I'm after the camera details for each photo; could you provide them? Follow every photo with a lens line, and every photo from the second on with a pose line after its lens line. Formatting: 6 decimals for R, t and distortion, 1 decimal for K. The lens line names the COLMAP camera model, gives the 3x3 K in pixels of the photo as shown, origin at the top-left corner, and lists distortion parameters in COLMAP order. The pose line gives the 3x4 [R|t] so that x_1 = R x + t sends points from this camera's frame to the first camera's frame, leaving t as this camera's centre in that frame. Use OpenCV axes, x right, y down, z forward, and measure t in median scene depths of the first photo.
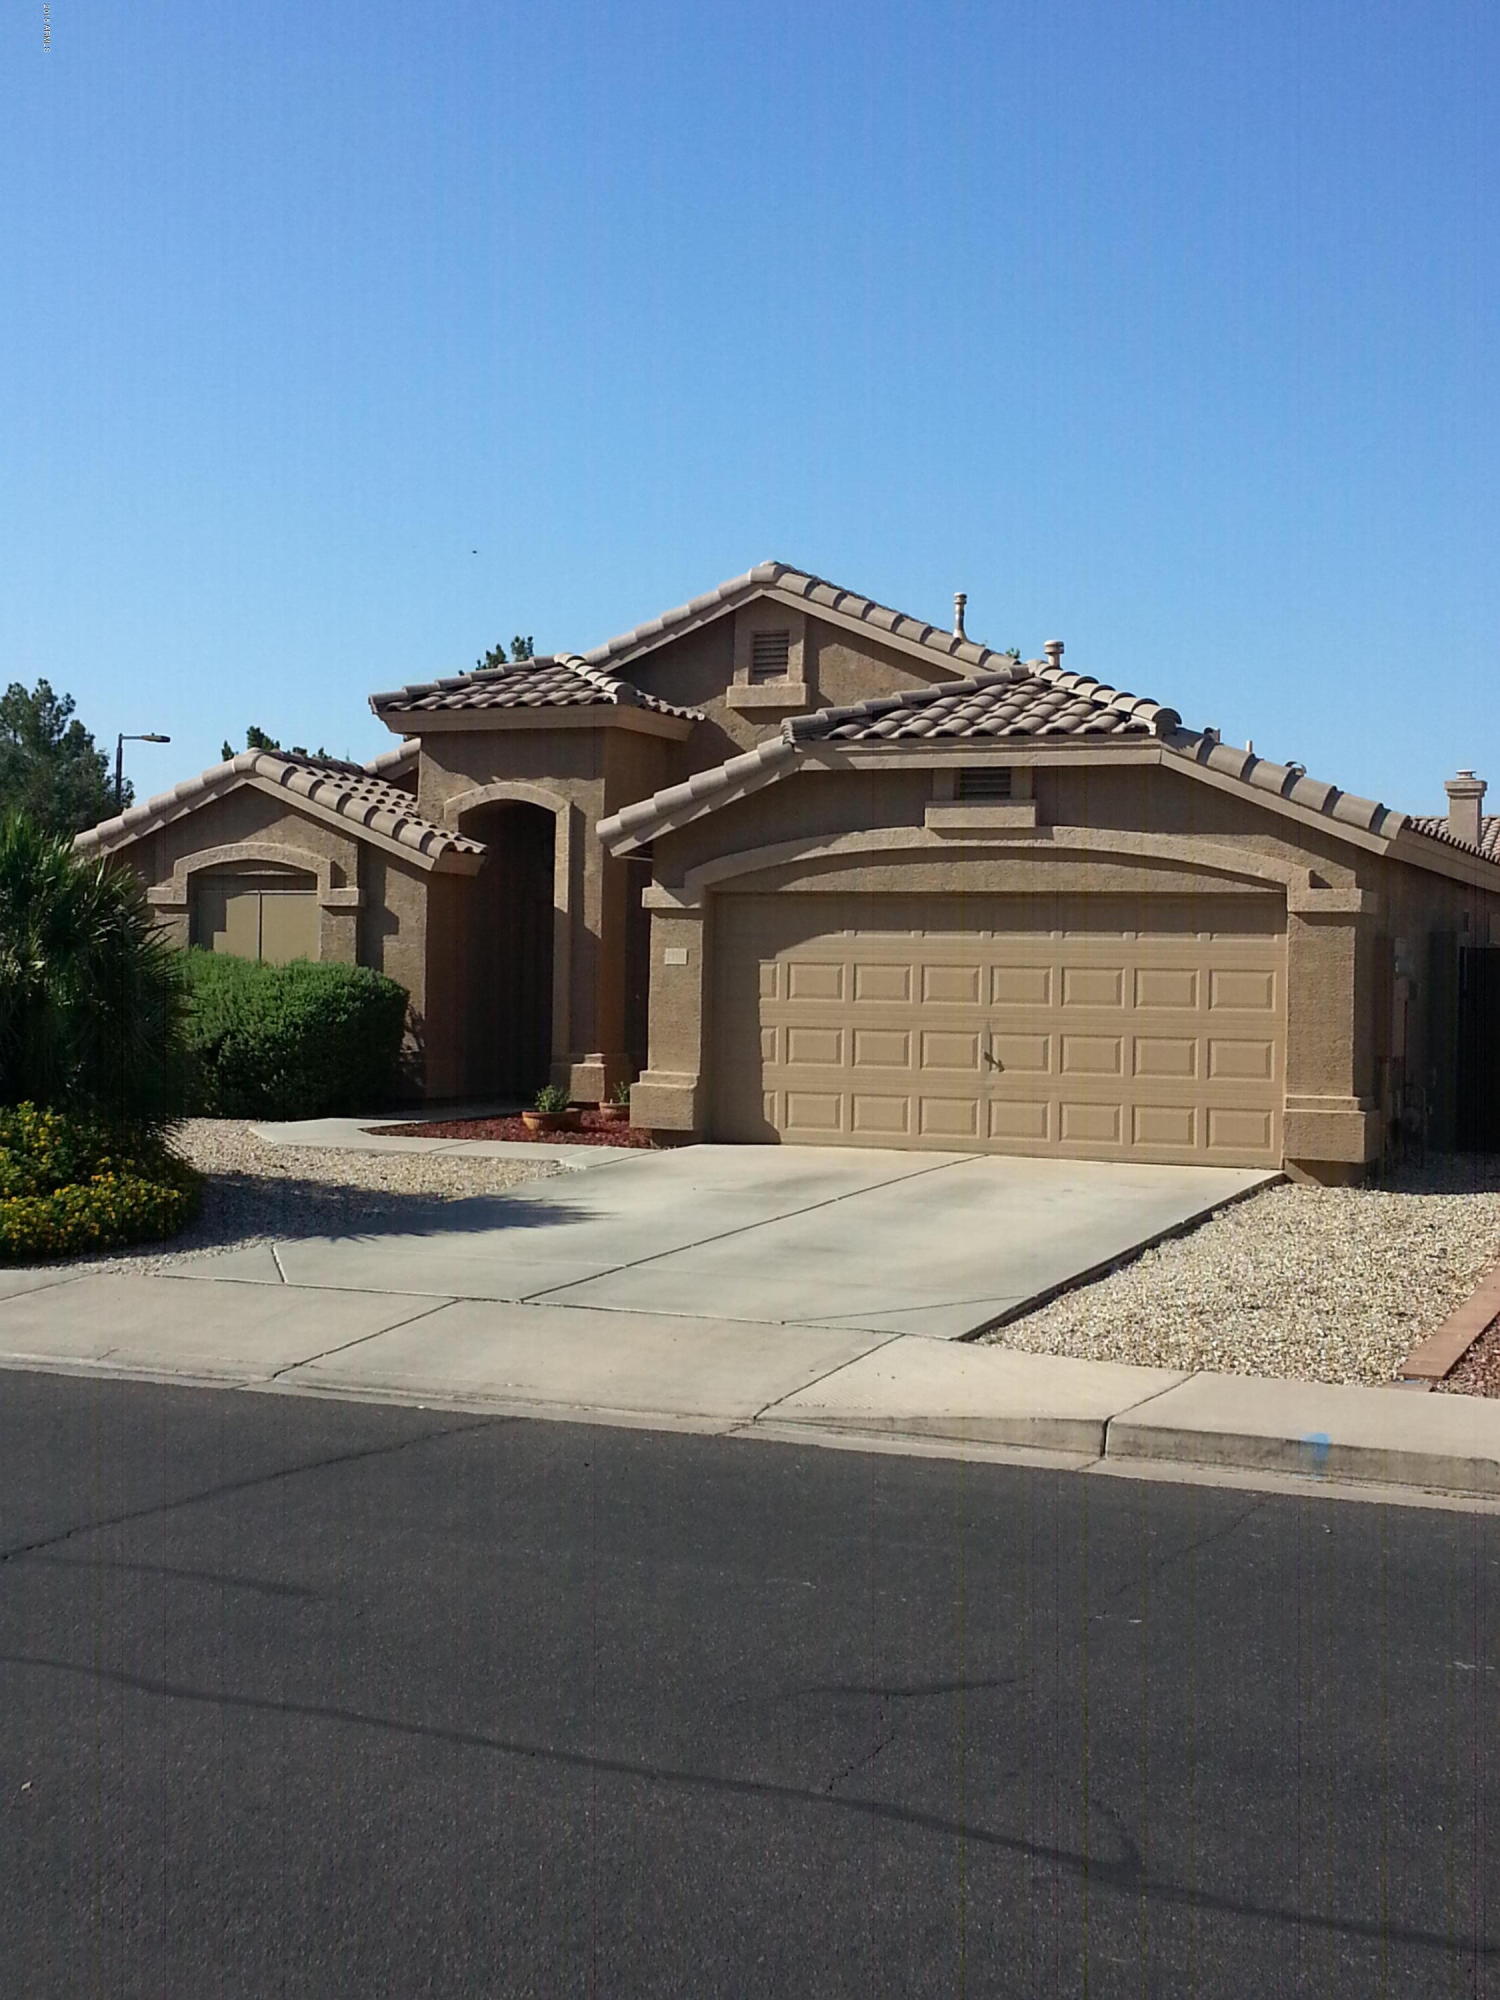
lens RADIAL K [[2538.3, 0, 750.0], [0, 2538.3, 1000.0], [0, 0, 1]] dist [0.002581, 0.001622]
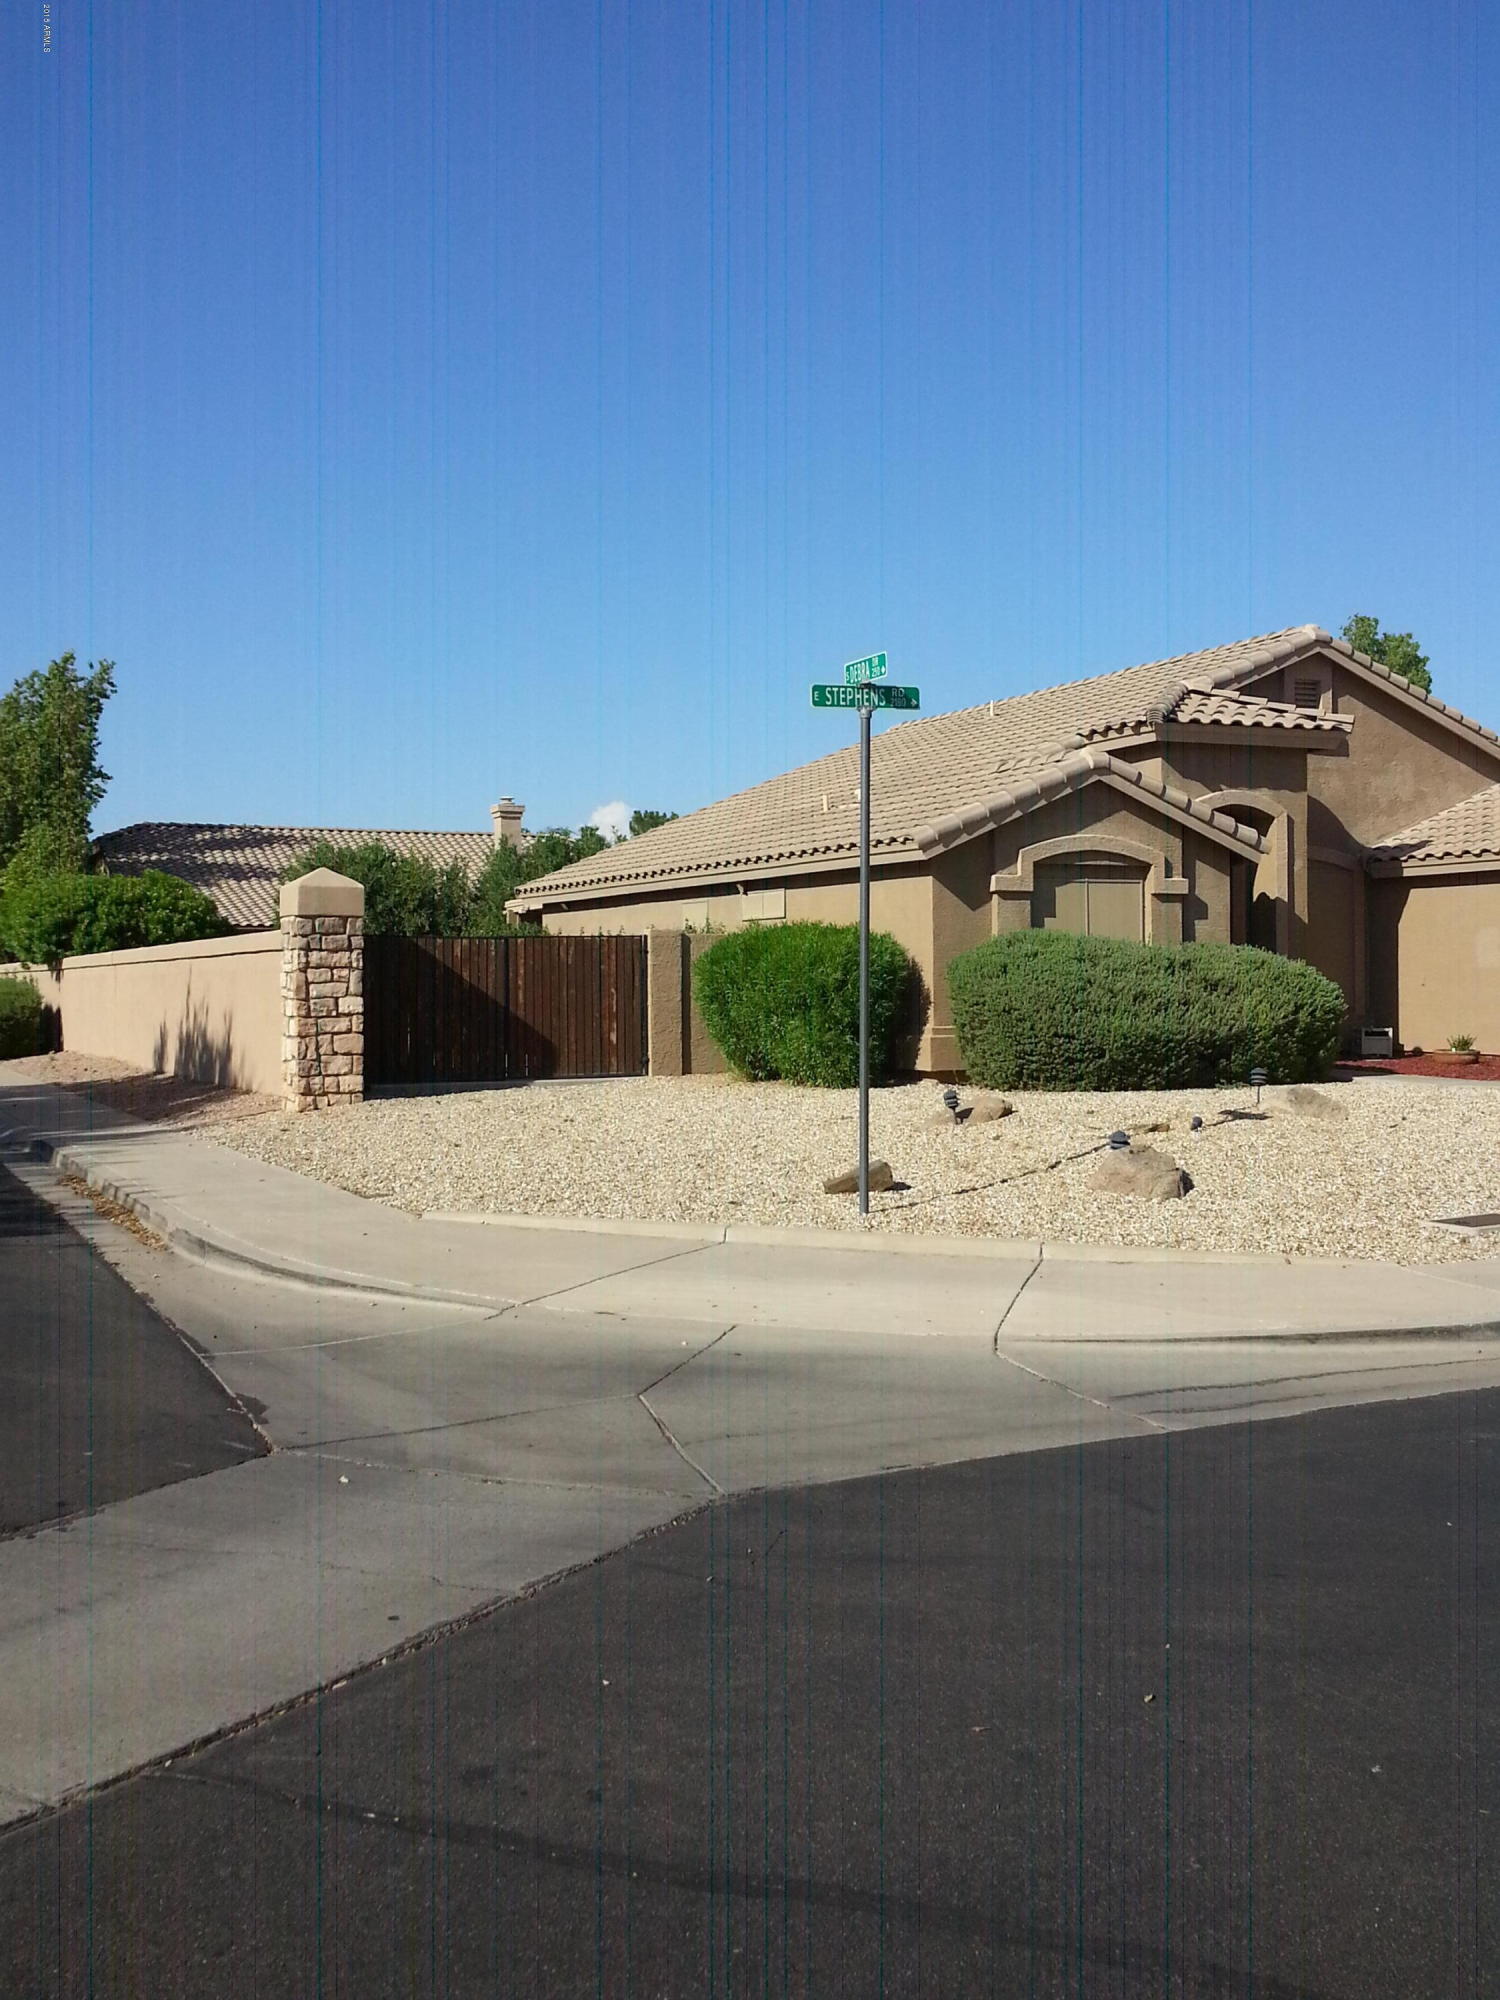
lens RADIAL K [[2012.8, 0, 750.0], [0, 2012.8, 1000.0], [0, 0, 1]] dist [0.069388, 0.000349]
pose [[0.637713, -0.032608, 0.769584, -0.968010], [0.023977, 0.999460, 0.022479, -0.014478], [-0.769901, 0.004117, 0.638150, 0.571685]]
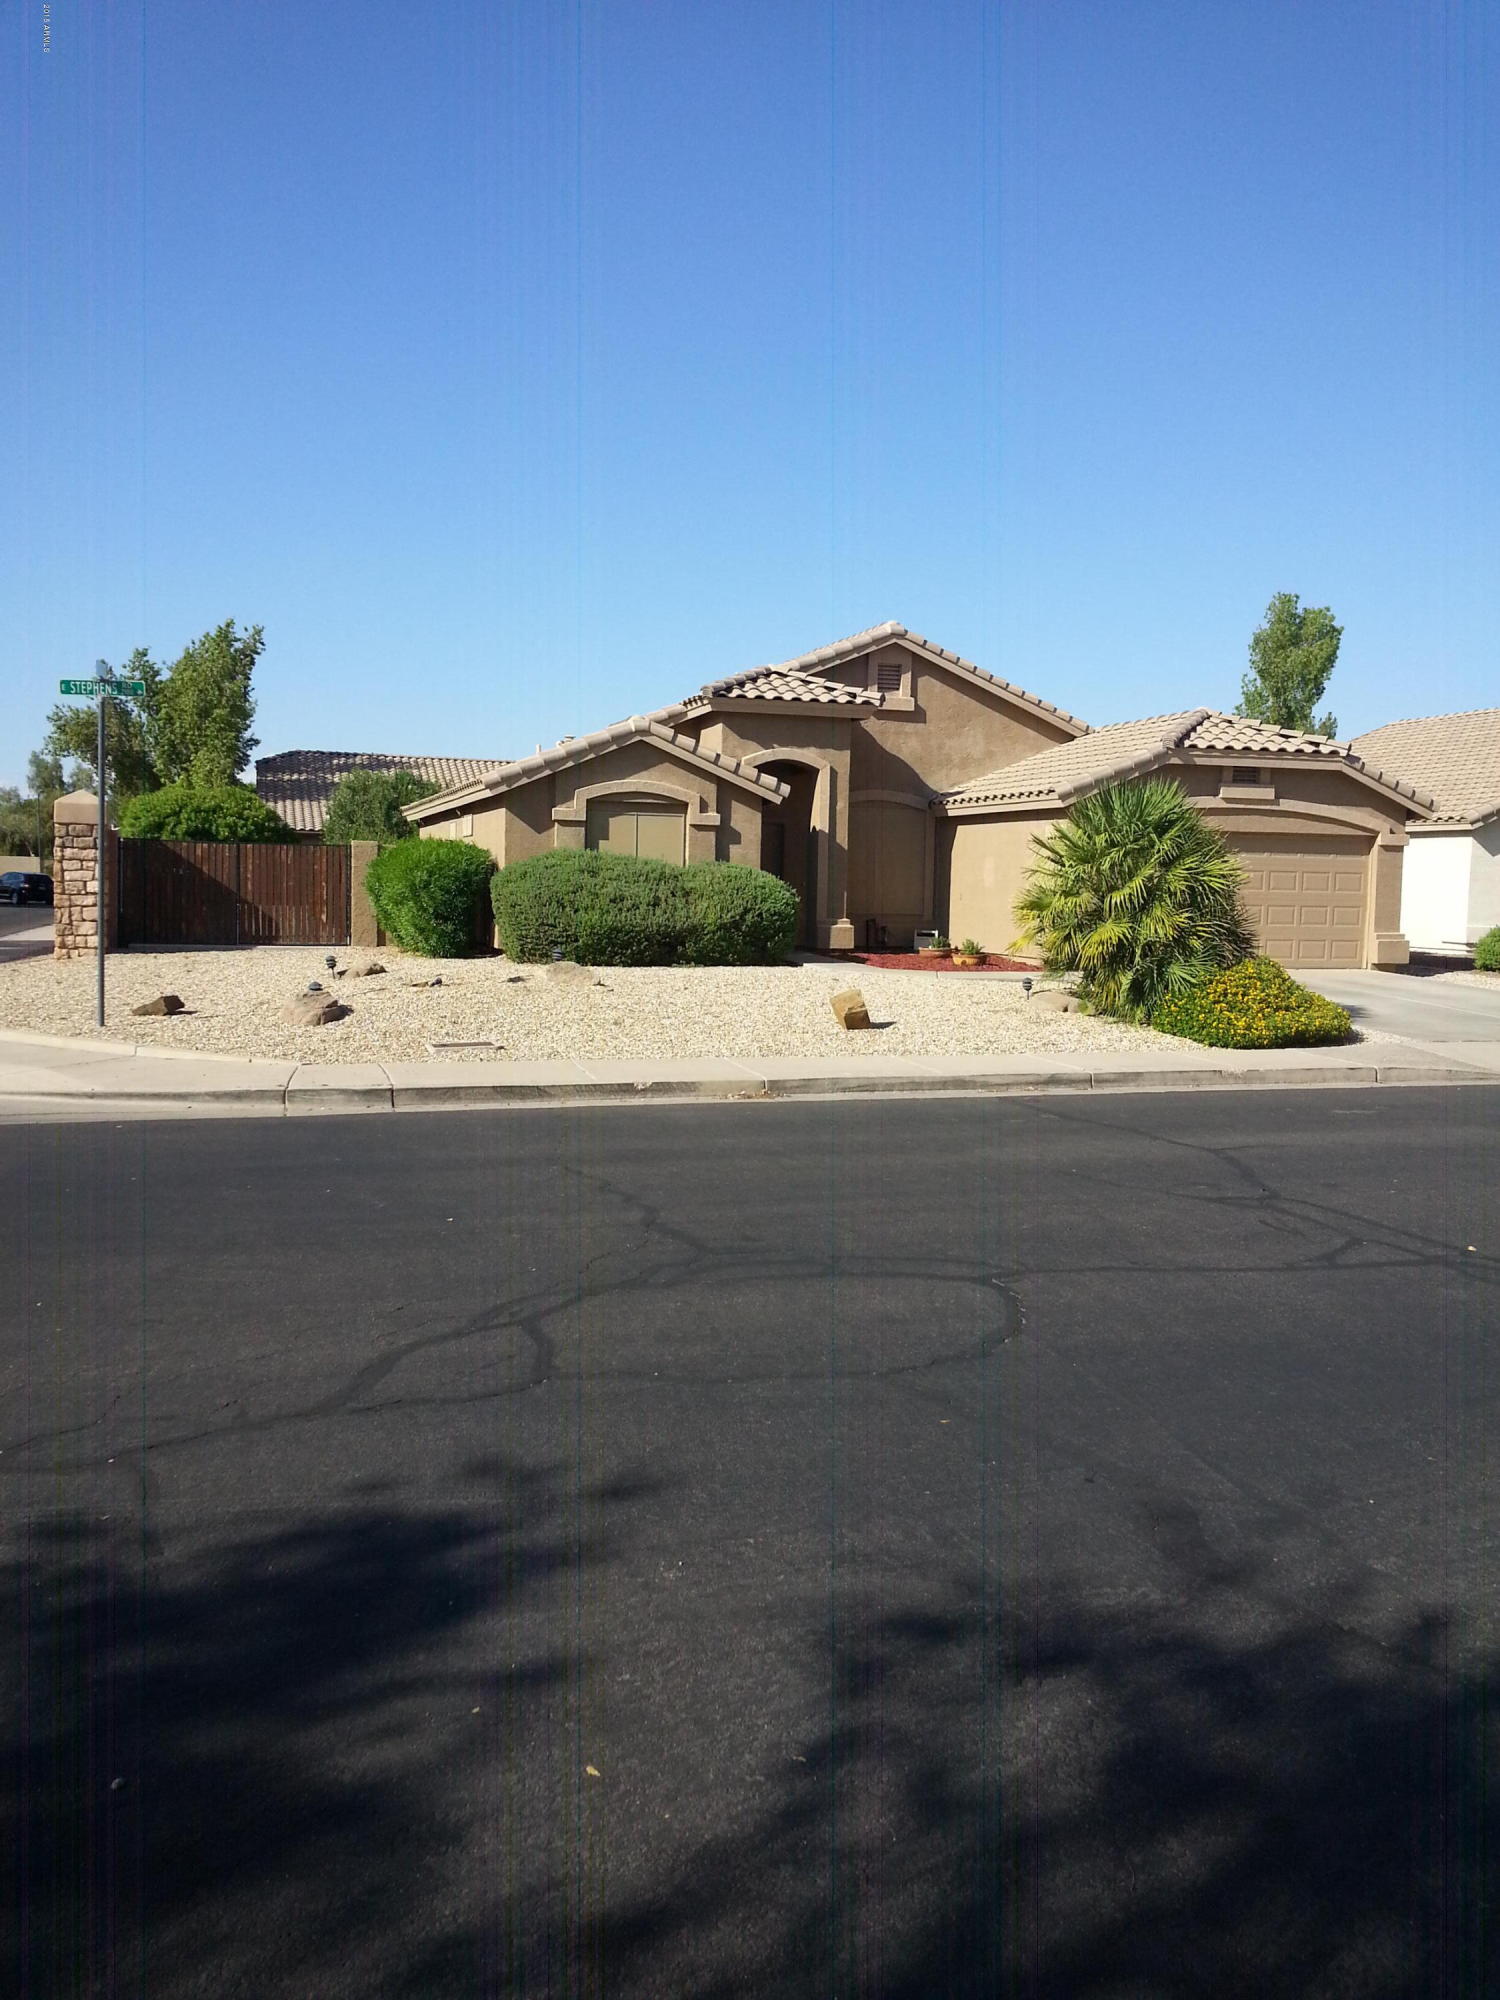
lens RADIAL K [[1673.9, 0, 750.0], [0, 1673.9, 1000.0], [0, 0, 1]] dist [0.085736, 0.003462]
pose [[0.748648, -0.049895, 0.661087, -0.811468], [-0.004127, 0.996794, 0.079905, -0.012691], [-0.662955, -0.062549, 0.746042, 0.223112]]
